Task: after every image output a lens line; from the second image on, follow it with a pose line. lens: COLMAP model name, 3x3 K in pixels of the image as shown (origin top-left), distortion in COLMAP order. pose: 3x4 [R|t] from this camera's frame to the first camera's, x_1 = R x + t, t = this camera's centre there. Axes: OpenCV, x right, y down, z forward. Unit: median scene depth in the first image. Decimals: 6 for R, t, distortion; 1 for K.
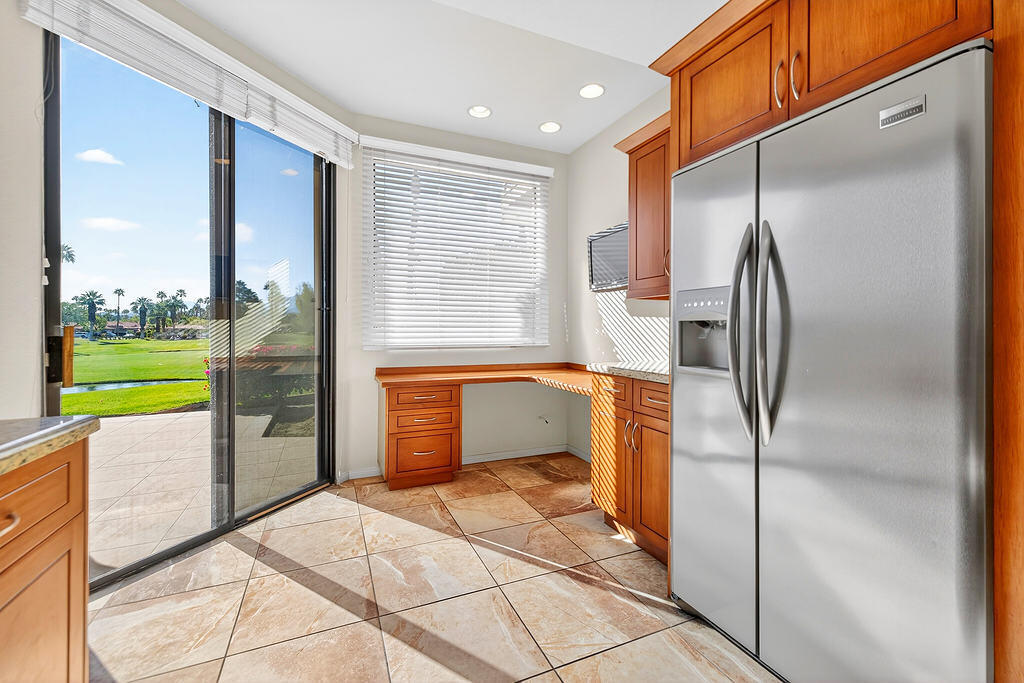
lens RADIAL K [[433.9, 0, 515.1], [0, 433.9, 332.3], [0, 0, 1]] dist [0.002663, 0.000259]
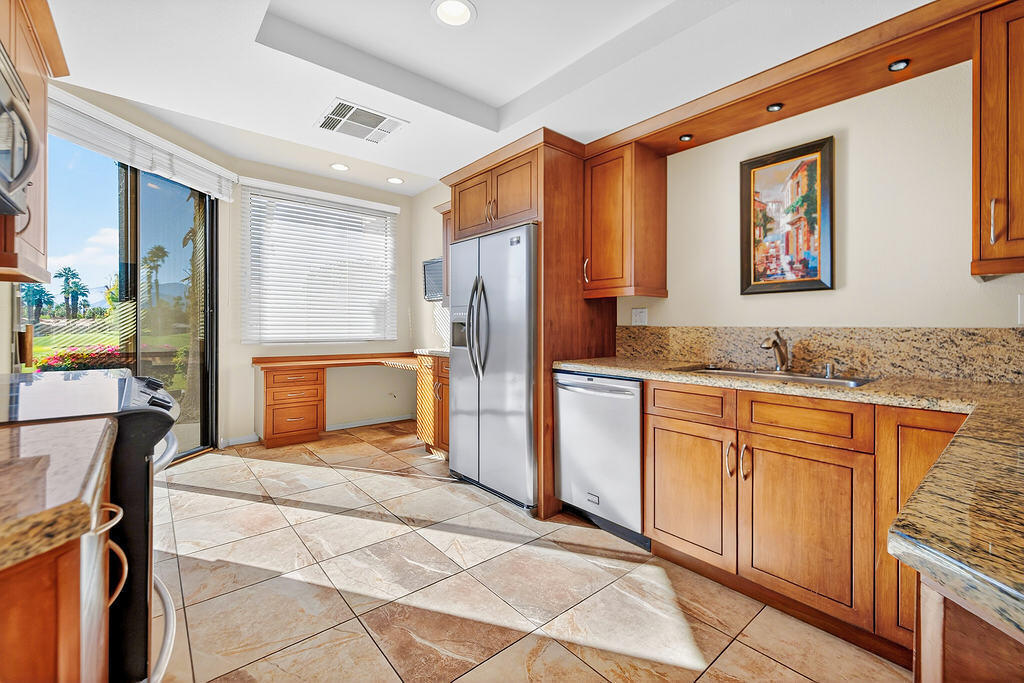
lens RADIAL K [[433.9, 0, 521.8], [0, 433.9, 328.8], [0, 0, 1]] dist [0.002663, 0.000259]
pose [[0.954764, -0.002300, 0.297356, 0.063616], [0.003931, 0.999980, -0.004887, 0.007586], [-0.297339, 0.005835, 0.954754, -0.516558]]
